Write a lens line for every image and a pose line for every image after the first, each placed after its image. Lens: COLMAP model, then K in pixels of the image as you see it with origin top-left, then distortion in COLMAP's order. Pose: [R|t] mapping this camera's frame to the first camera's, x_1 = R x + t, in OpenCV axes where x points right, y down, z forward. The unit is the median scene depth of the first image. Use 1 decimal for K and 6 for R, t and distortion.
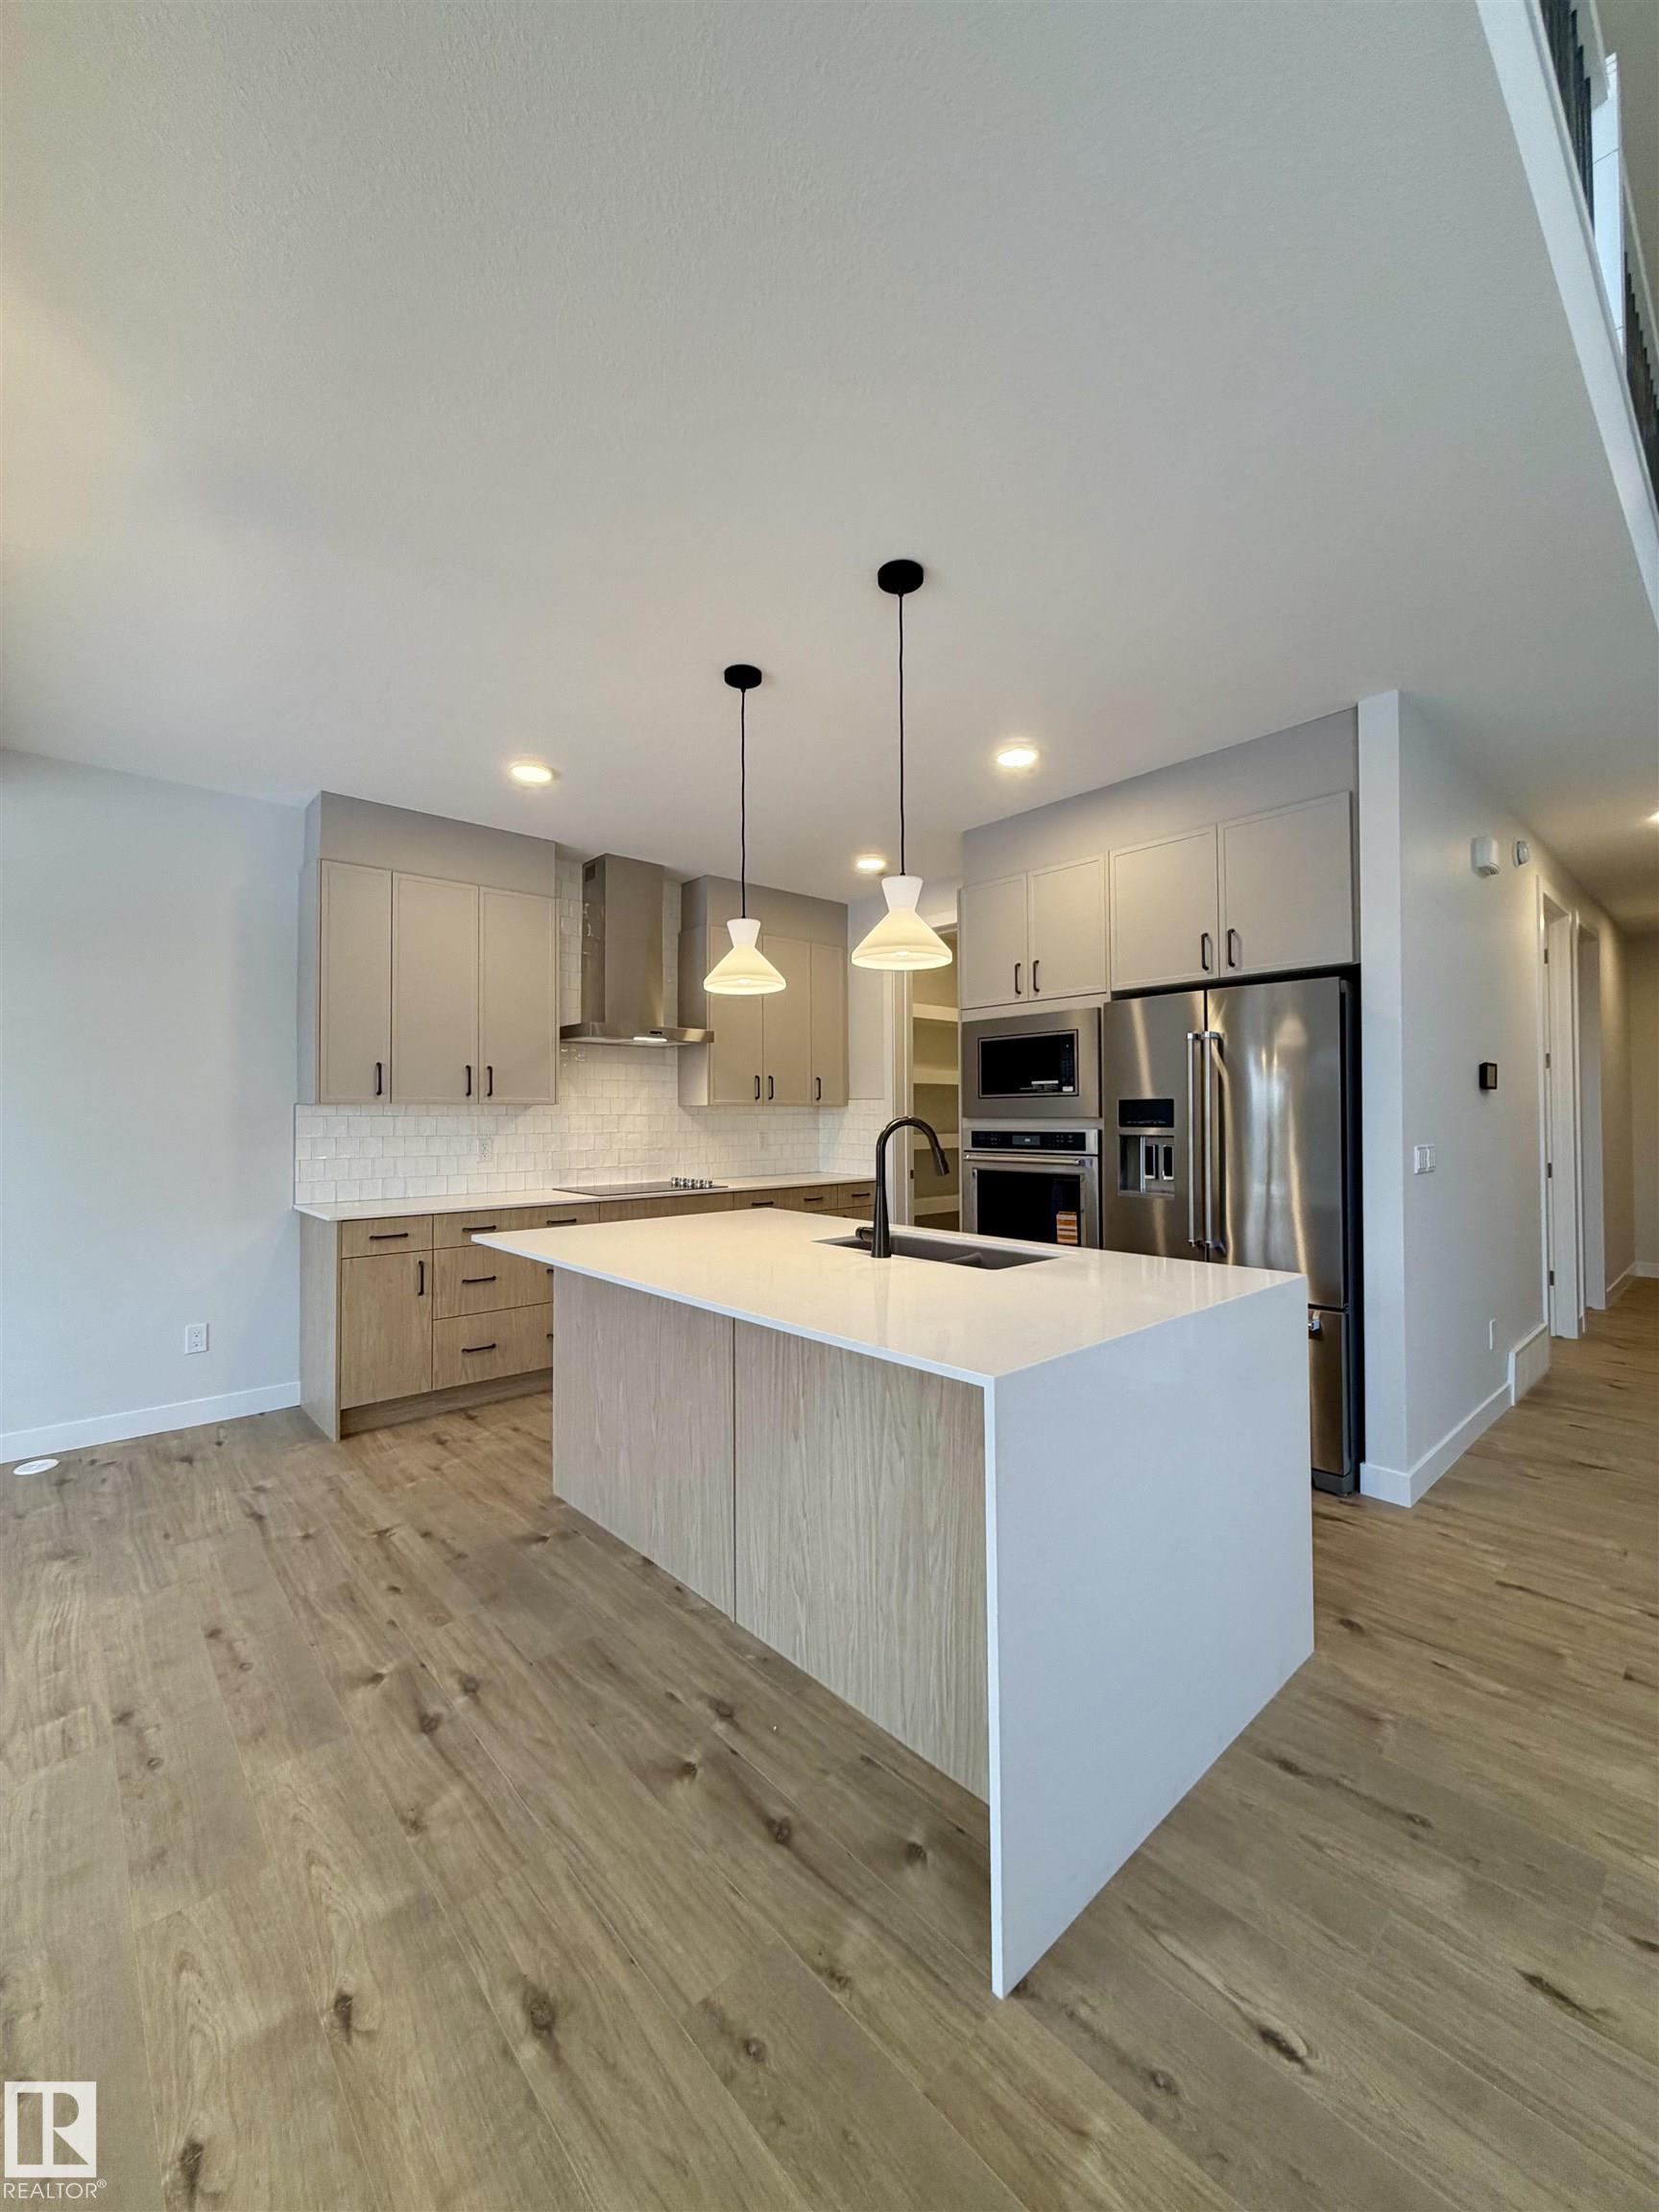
lens RADIAL K [[869.6, 0, 836.1], [0, 869.6, 1109.6], [0, 0, 1]] dist [0.000813, 0.000161]
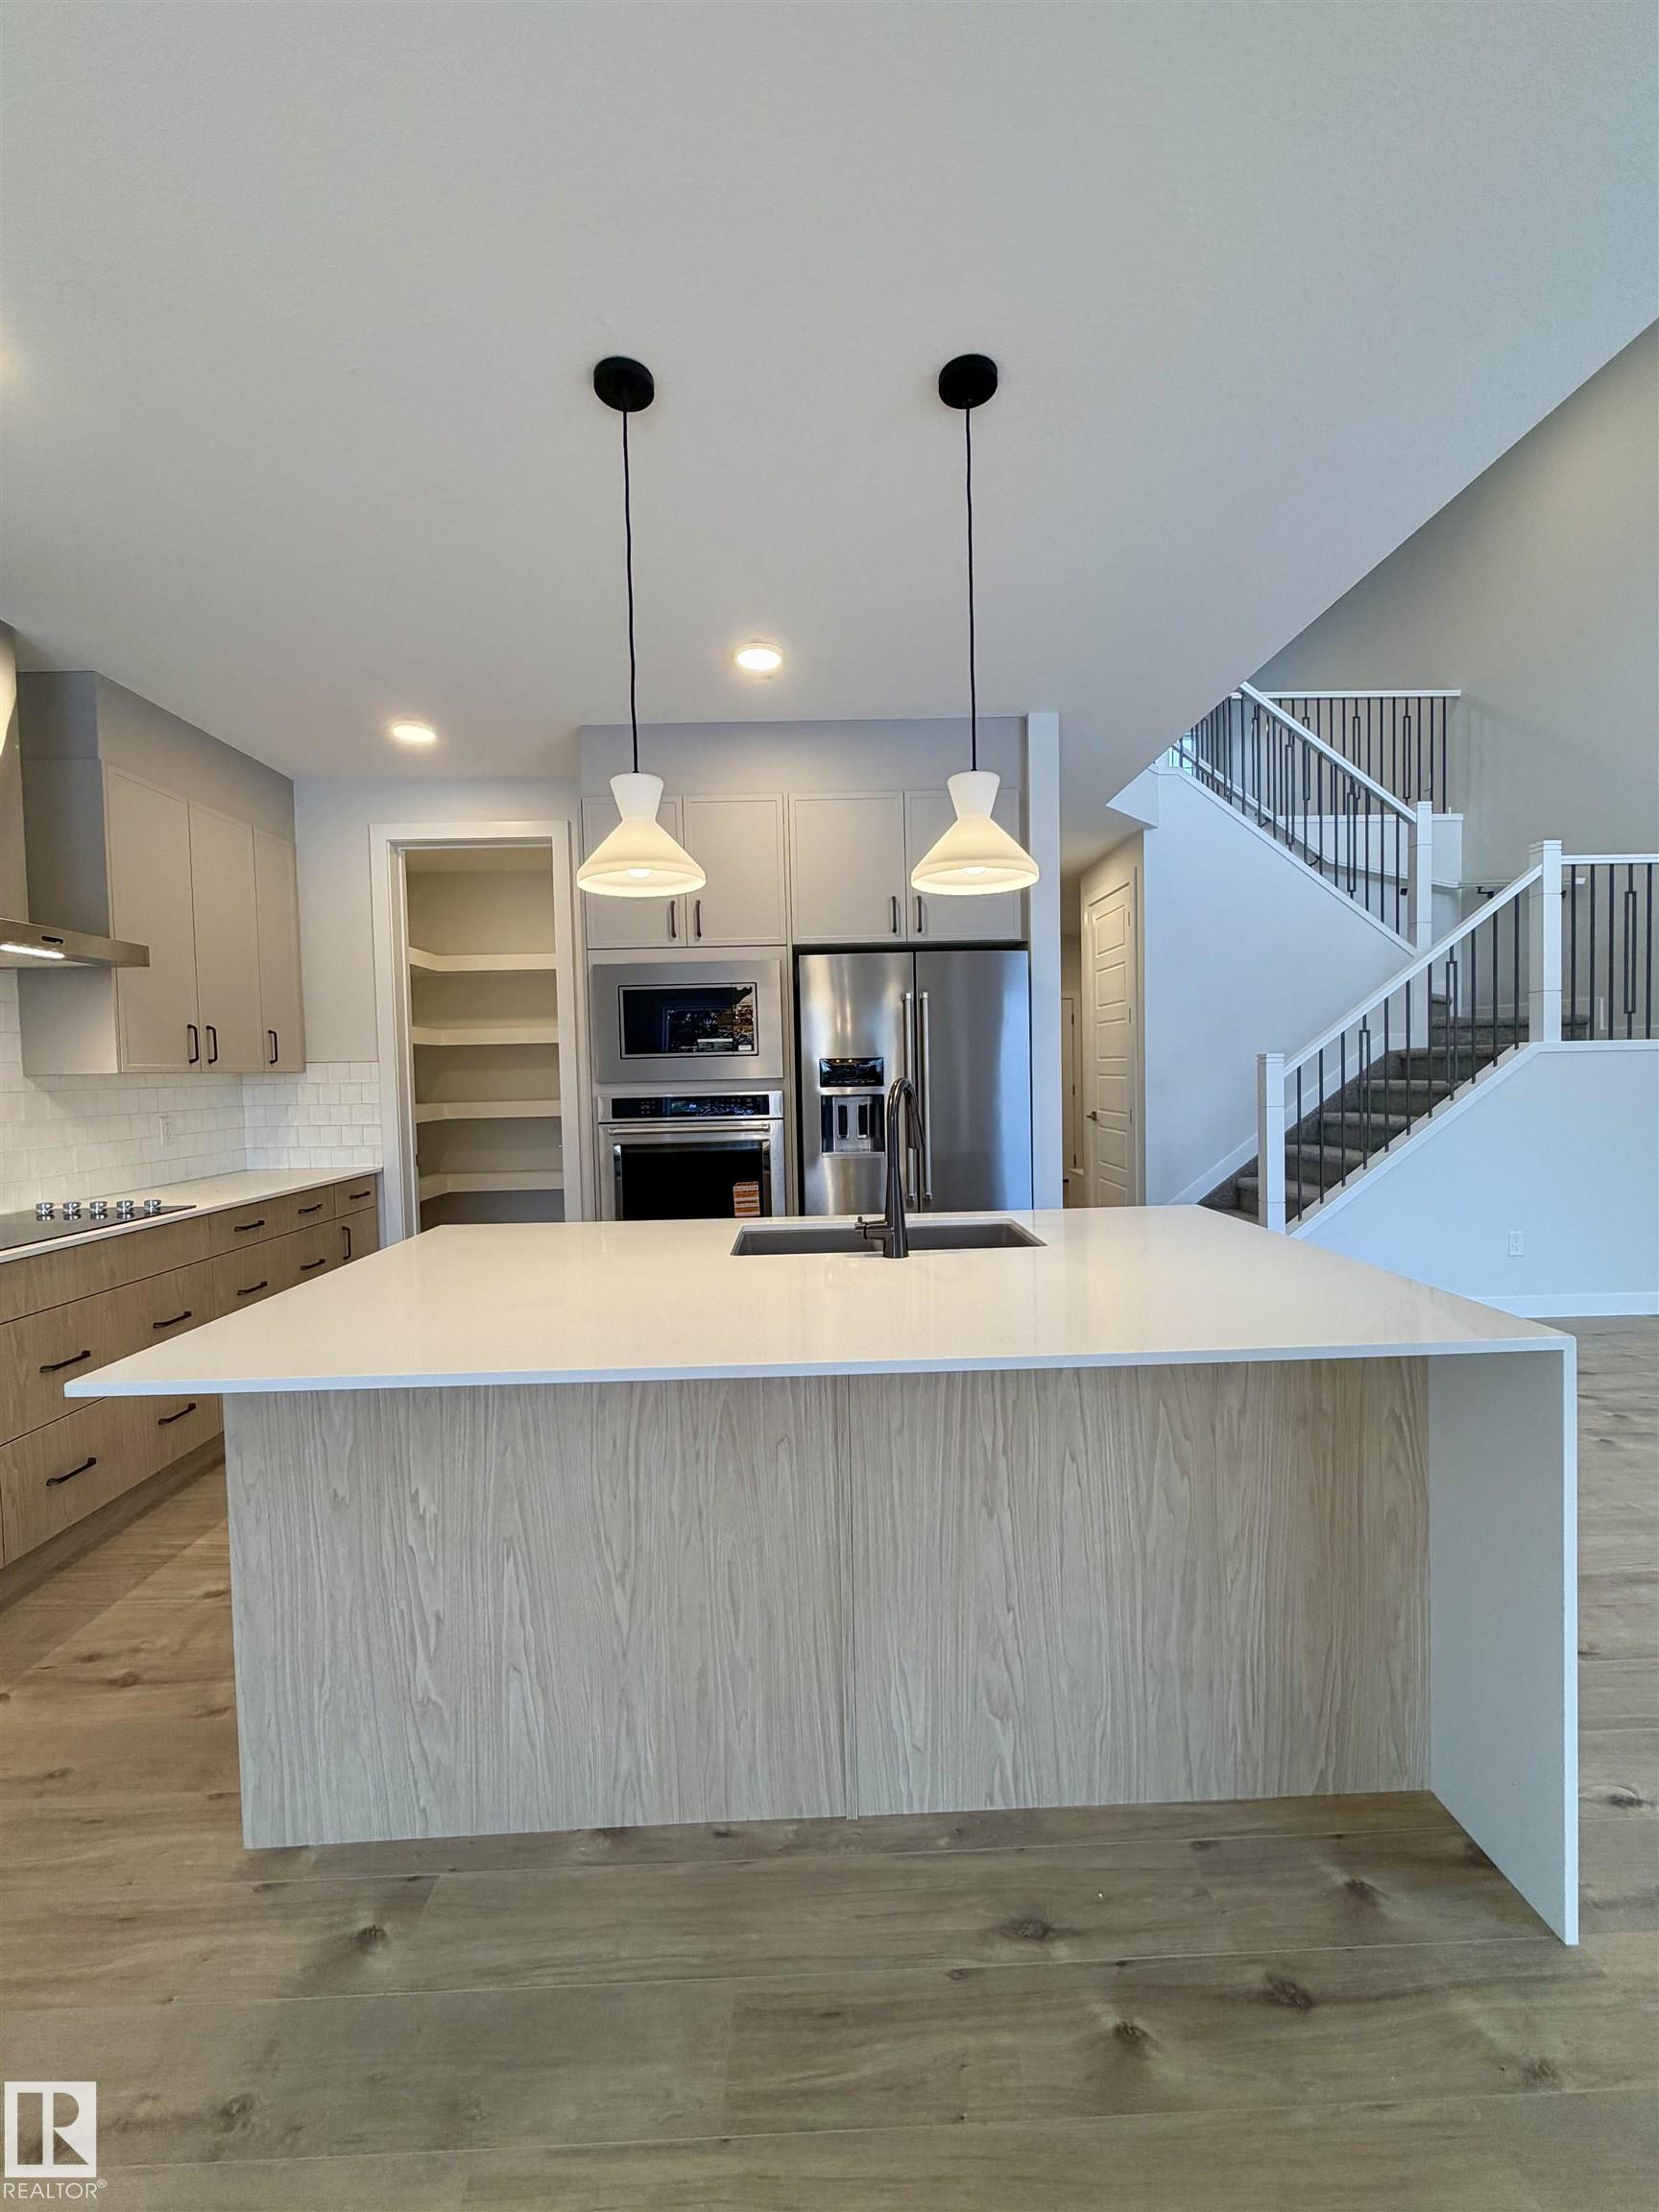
lens RADIAL K [[869.6, 0, 828.3], [0, 869.6, 1102.9], [0, 0, 1]] dist [0.000813, 0.000161]
pose [[0.655412, -0.041071, 0.754154, -0.413192], [0.015787, 0.999047, 0.040688, -0.002016], [-0.755106, -0.014762, 0.655436, 0.378950]]
